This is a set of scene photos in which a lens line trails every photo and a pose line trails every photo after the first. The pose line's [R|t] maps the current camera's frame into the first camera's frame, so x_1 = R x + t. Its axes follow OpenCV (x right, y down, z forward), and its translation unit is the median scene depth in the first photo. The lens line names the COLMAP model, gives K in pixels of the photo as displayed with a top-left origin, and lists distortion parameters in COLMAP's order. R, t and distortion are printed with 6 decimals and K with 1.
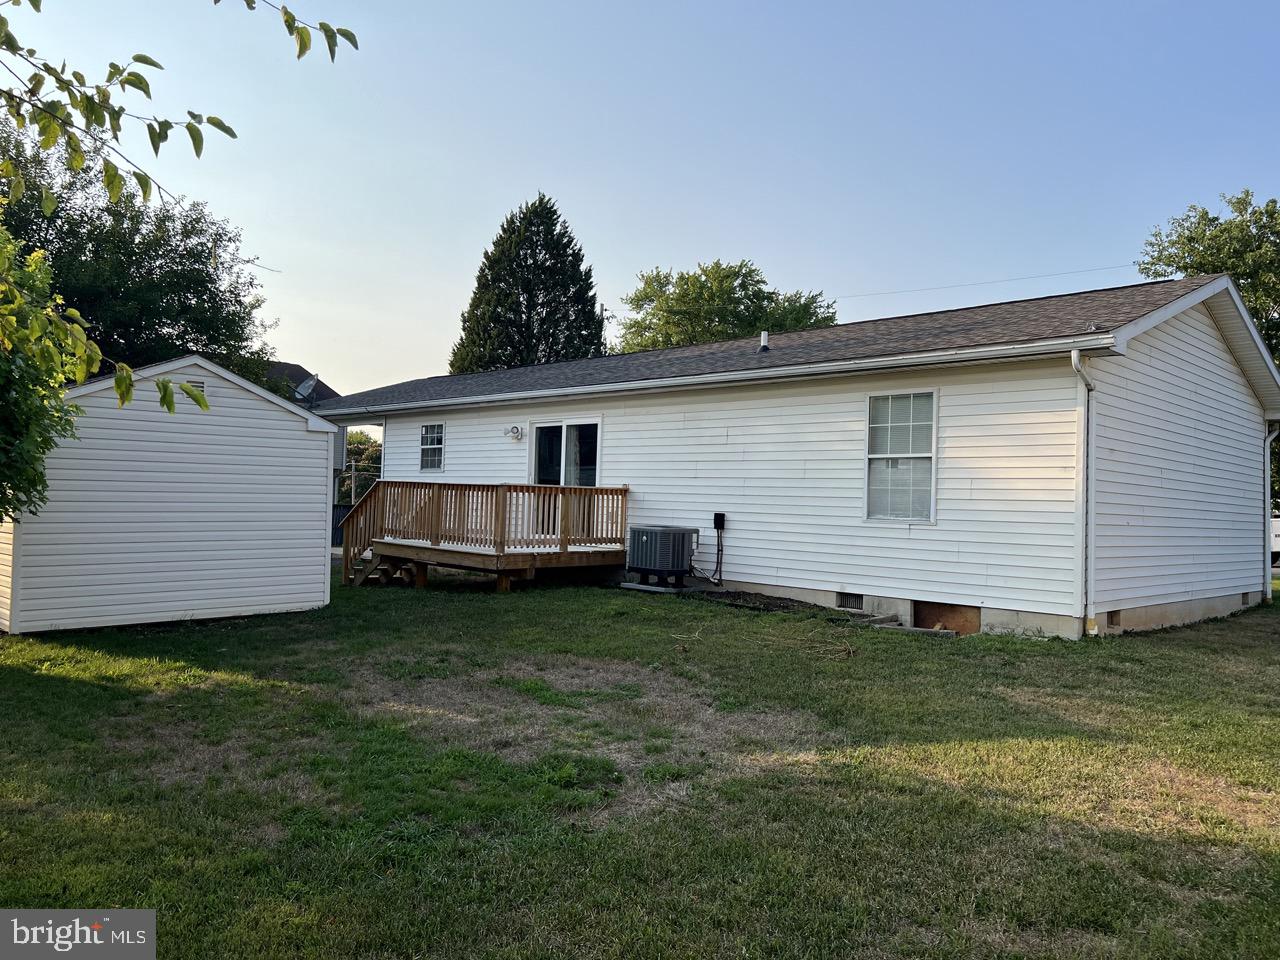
lens RADIAL K [[955.4, 0, 651.4], [0, 955.4, 455.2], [0, 0, 1]] dist [0.072335, -0.070717]
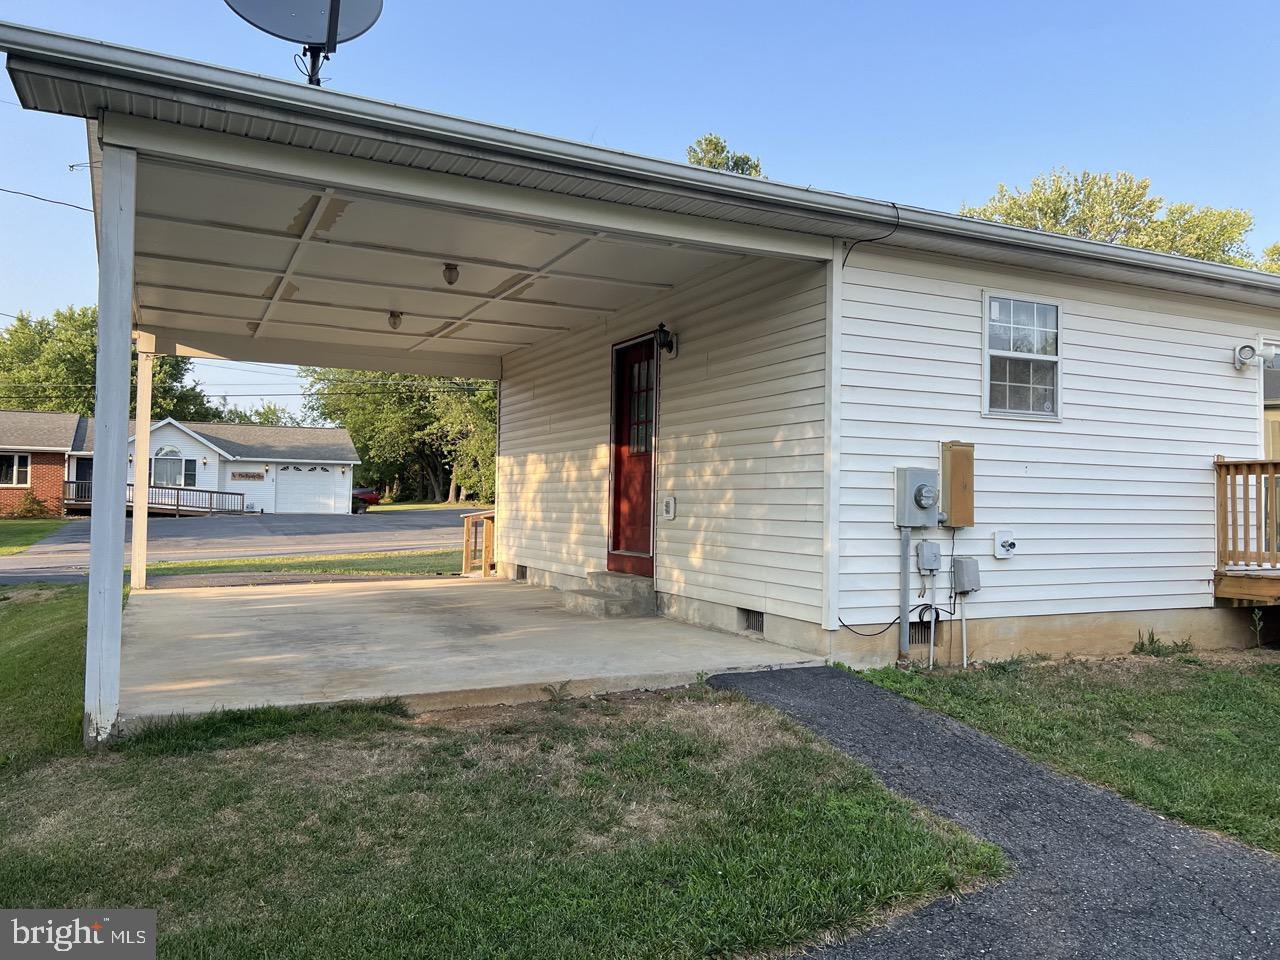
lens RADIAL K [[960.3, 0, 647.5], [0, 960.3, 474.5], [0, 0, 1]] dist [0.073428, -0.072163]
pose [[0.331238, 0.008924, 0.943505, -0.731604], [-0.048115, 0.998814, 0.007444, 0.049815], [-0.942320, -0.047862, 0.331275, 1.121174]]
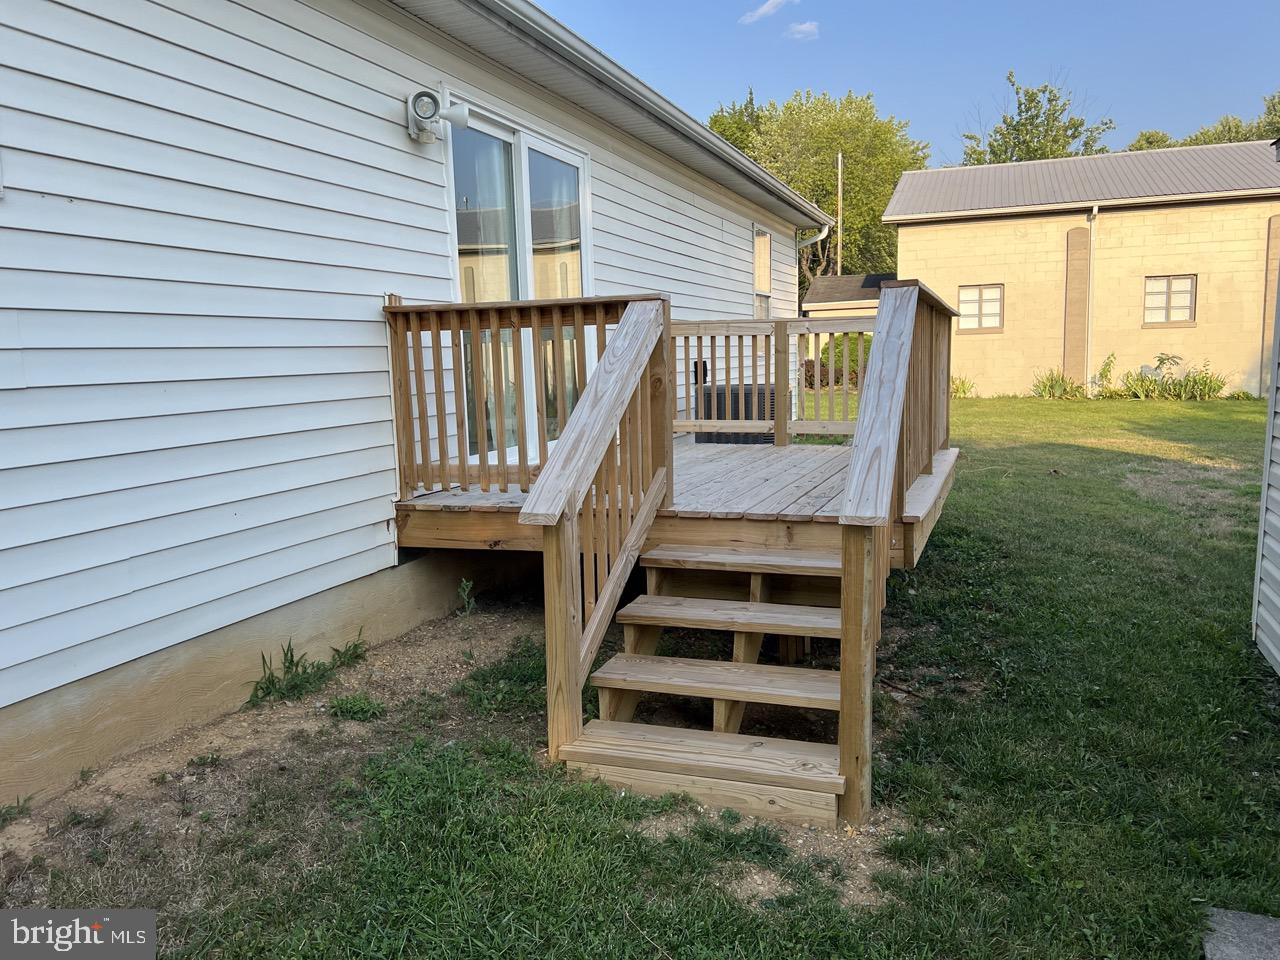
lens RADIAL K [[969.8, 0, 660.2], [0, 969.8, 476.1], [0, 0, 1]] dist [0.050625, -0.064532]
pose [[-0.415705, -0.131378, 0.899961, -0.445094], [-0.027267, 0.990867, 0.132054, 0.041859], [-0.909091, 0.030356, -0.415491, 1.057568]]
